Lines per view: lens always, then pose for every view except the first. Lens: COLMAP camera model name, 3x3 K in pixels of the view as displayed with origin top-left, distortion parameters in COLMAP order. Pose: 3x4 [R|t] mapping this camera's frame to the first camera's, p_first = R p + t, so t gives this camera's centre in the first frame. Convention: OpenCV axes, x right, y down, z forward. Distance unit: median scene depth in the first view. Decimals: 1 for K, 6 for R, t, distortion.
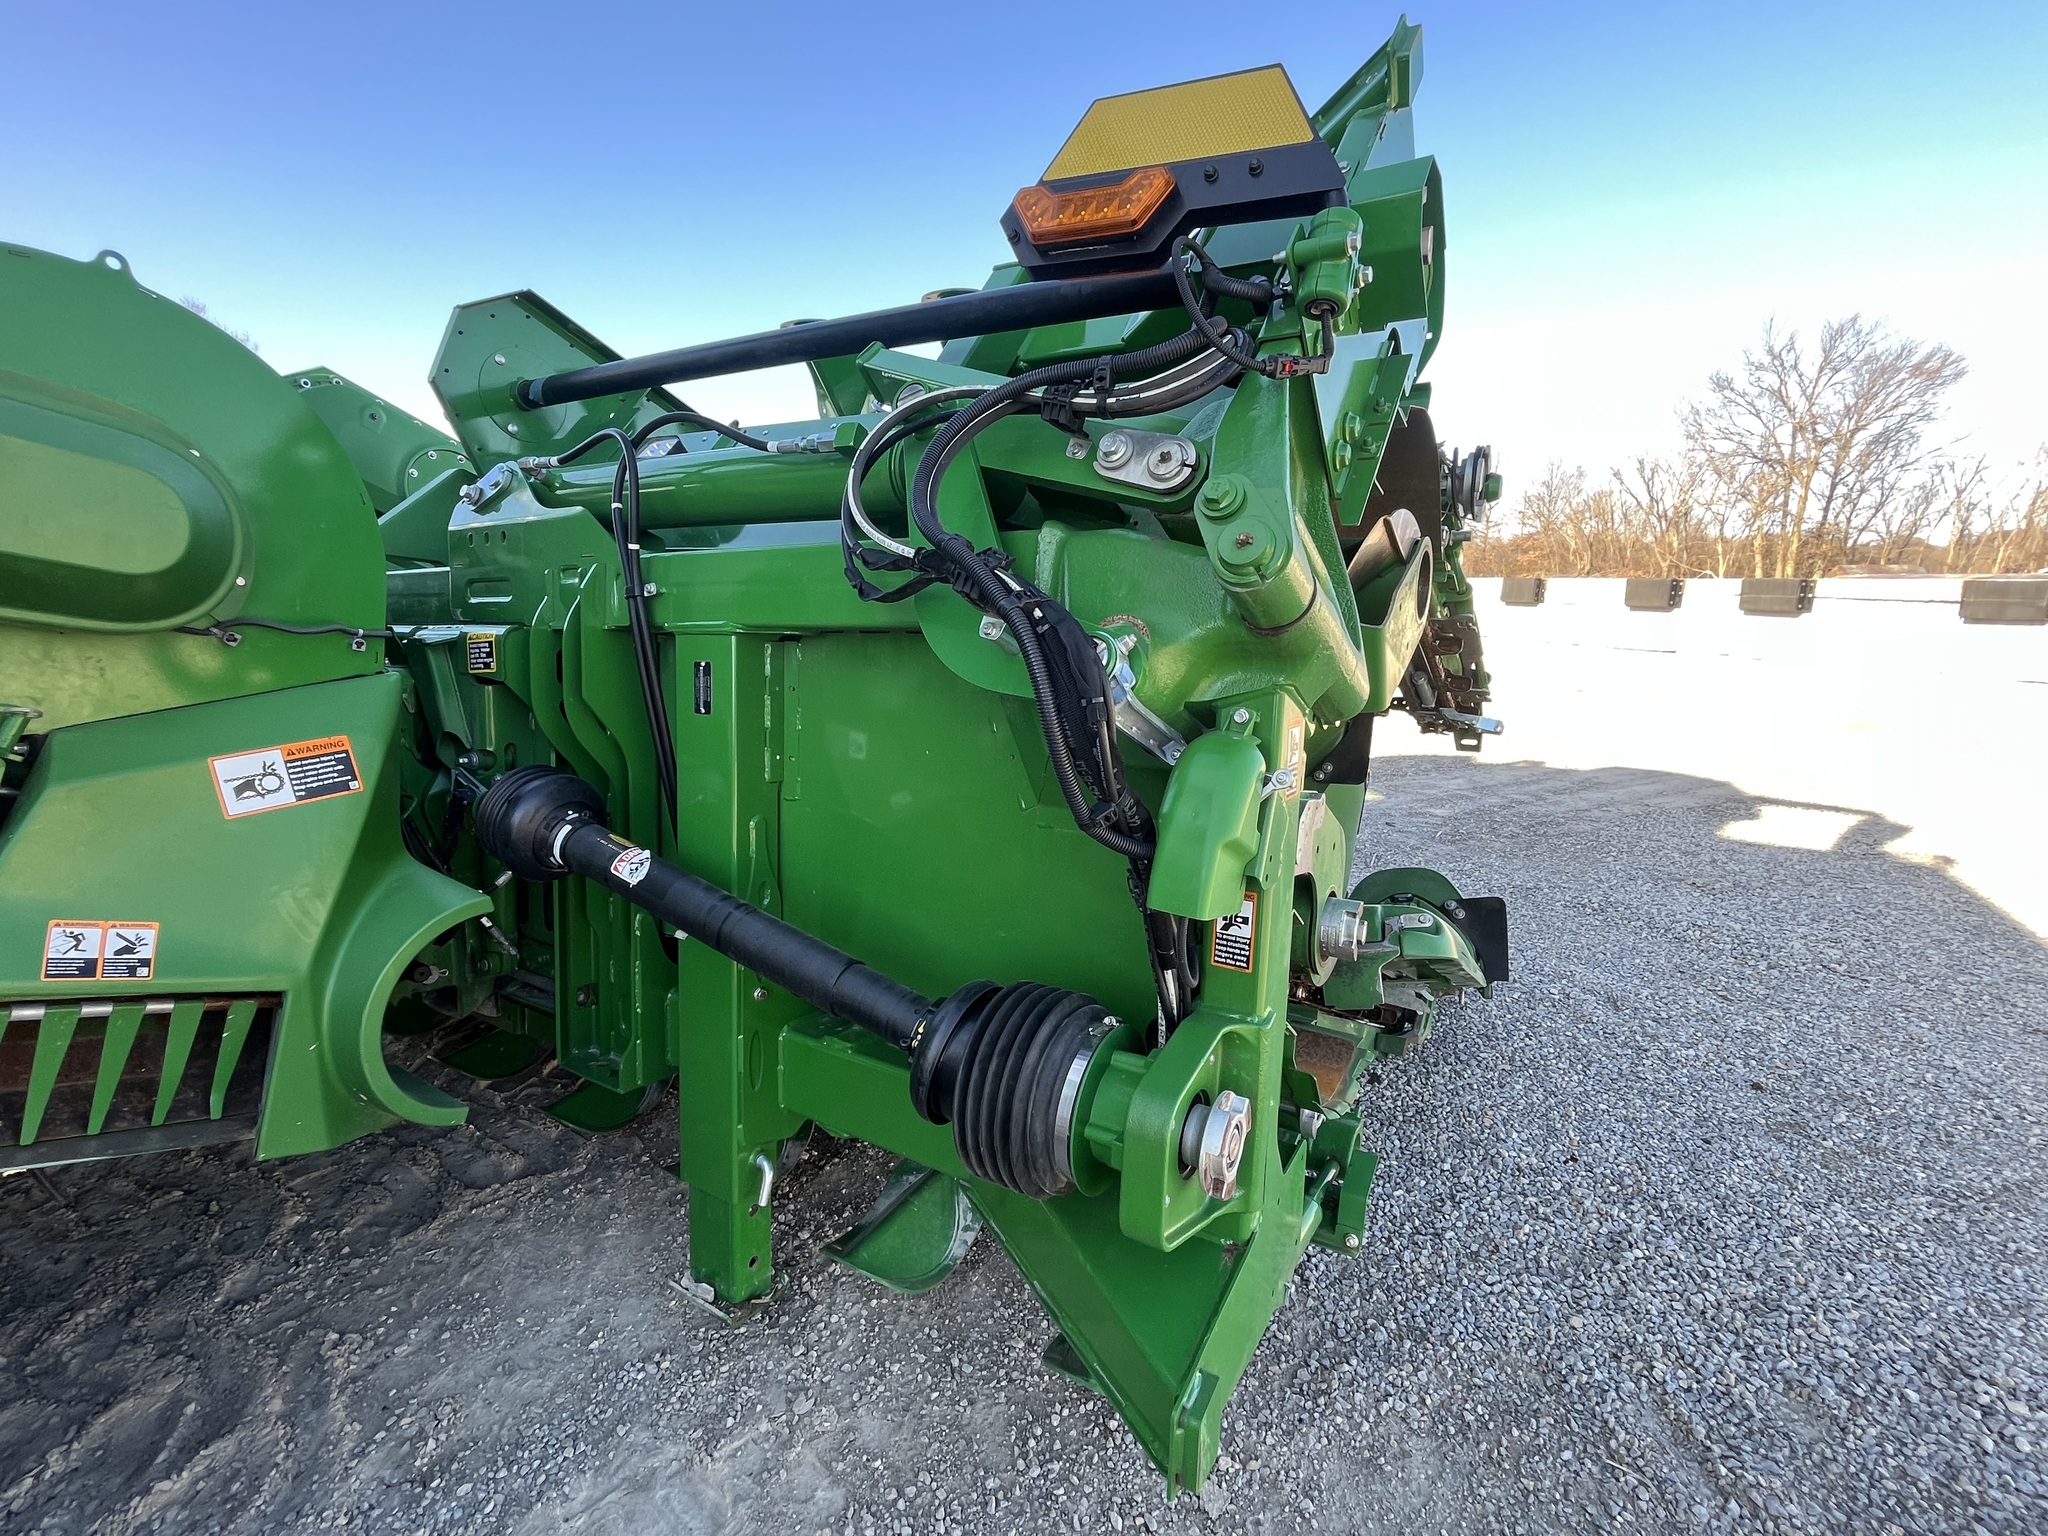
lens RADIAL K [[924.7, 0, 1027.2], [0, 924.7, 760.5], [0, 0, 1]] dist [-0.000348, -0.000221]
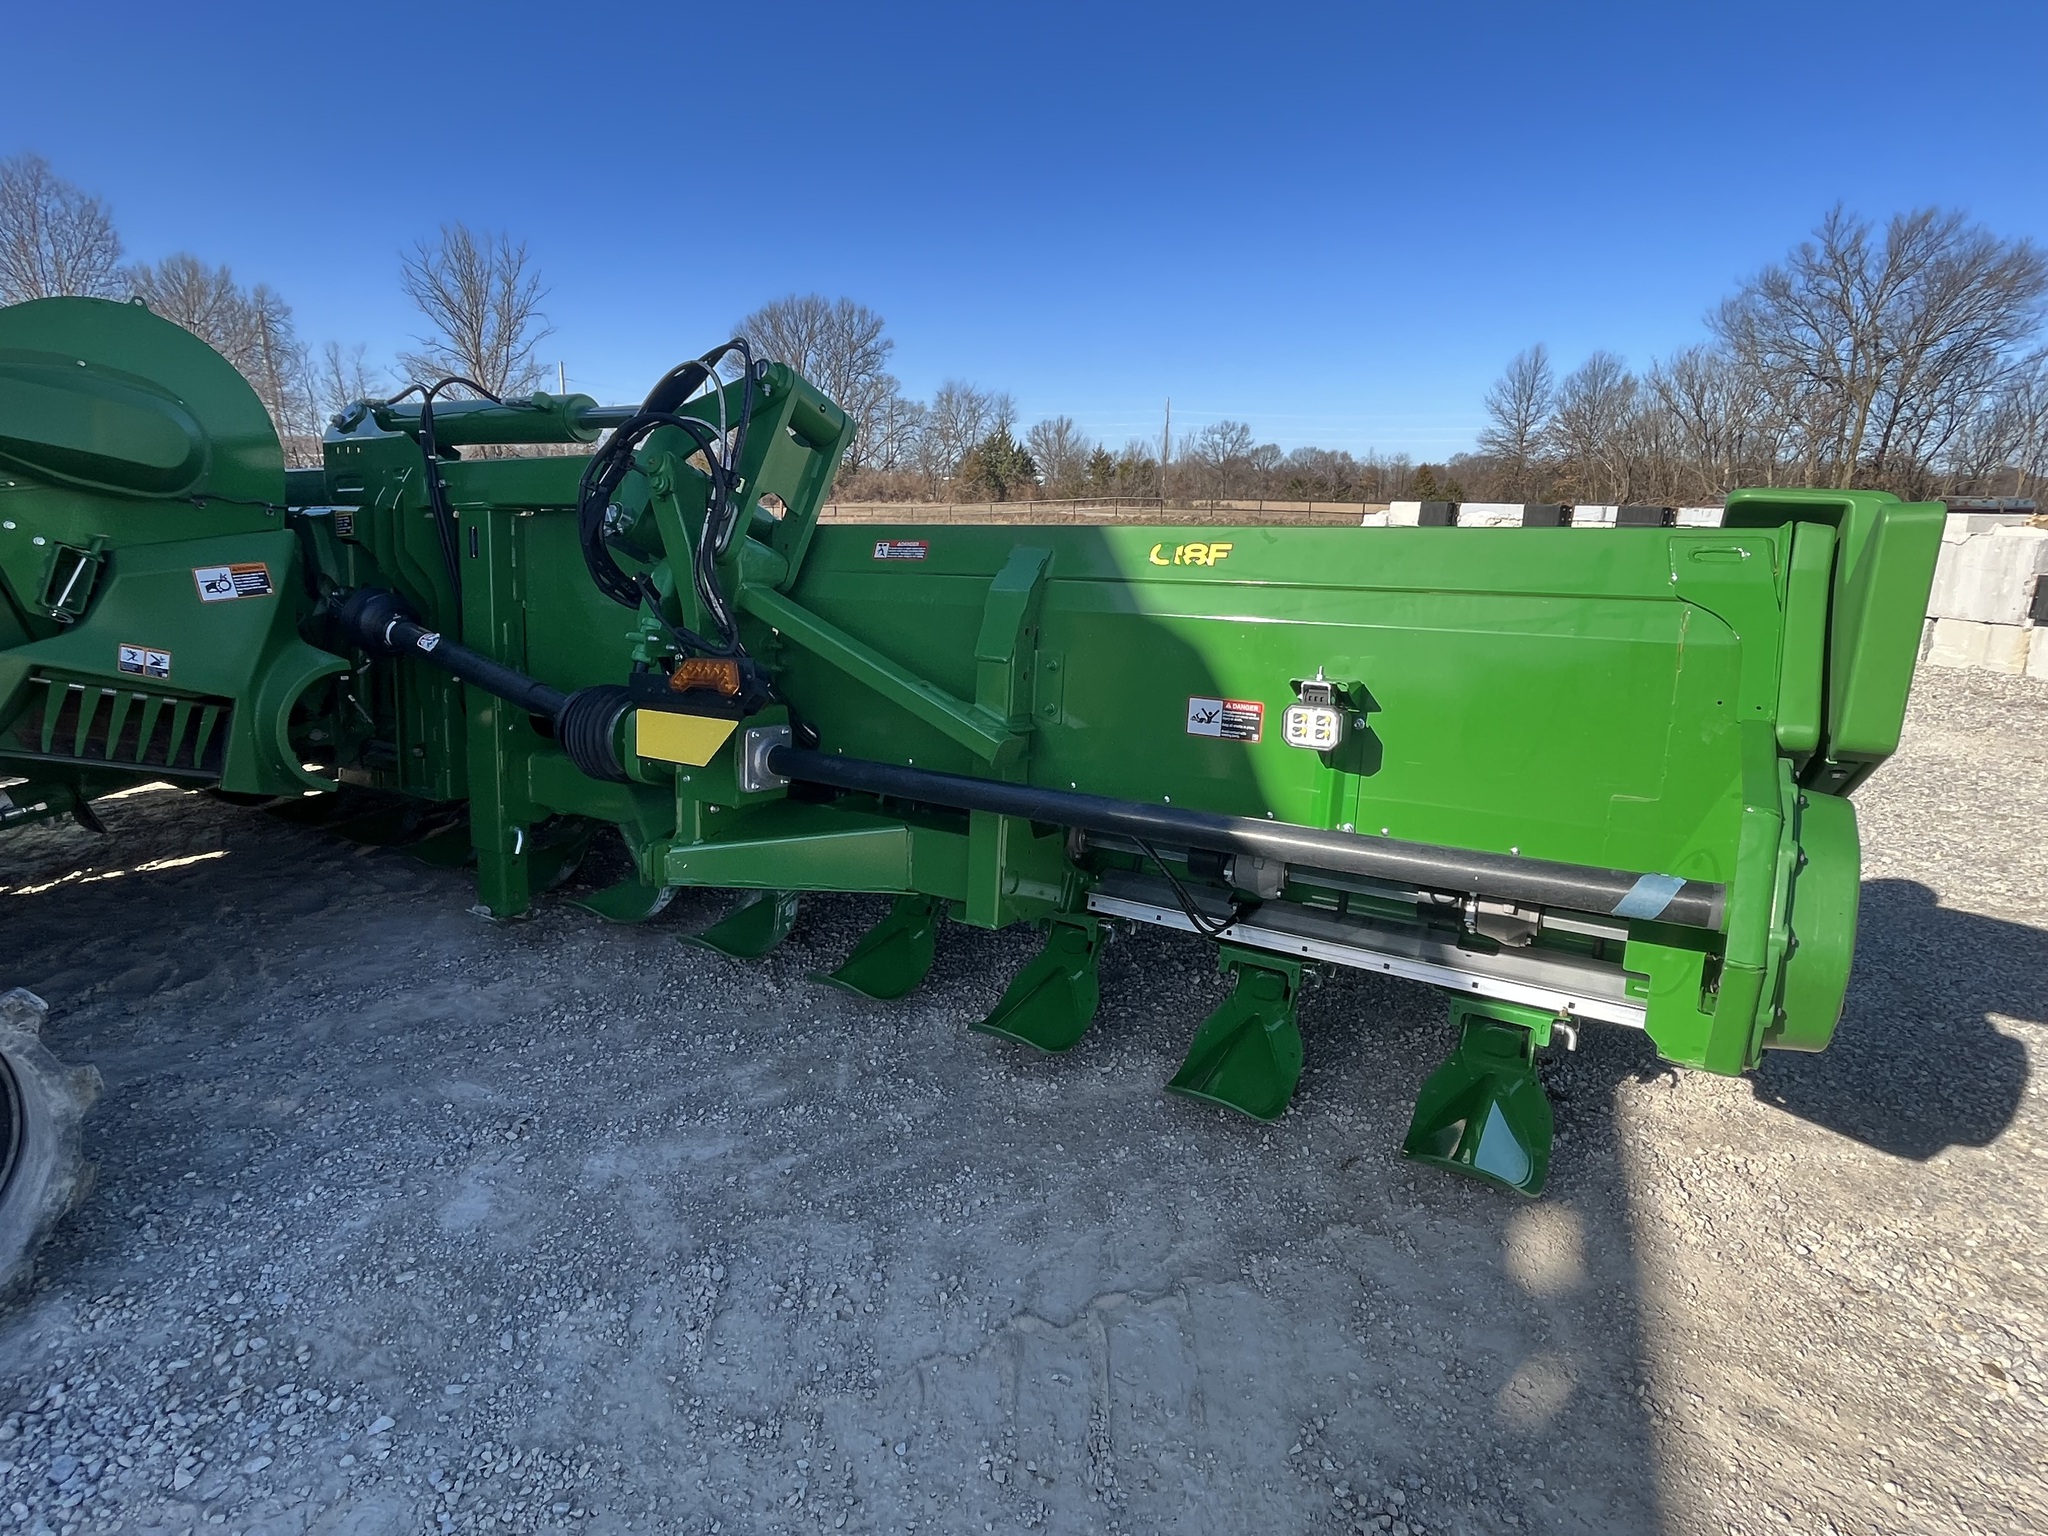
lens RADIAL K [[1055.6, 0, 1017.7], [0, 1055.6, 764.4], [0, 0, 1]] dist [-0.005307, 0.001835]
pose [[0.999790, 0.016982, 0.011473, 0.444575], [-0.017585, 0.998351, 0.054652, 0.143889], [-0.010526, -0.054843, 0.998440, -0.677064]]
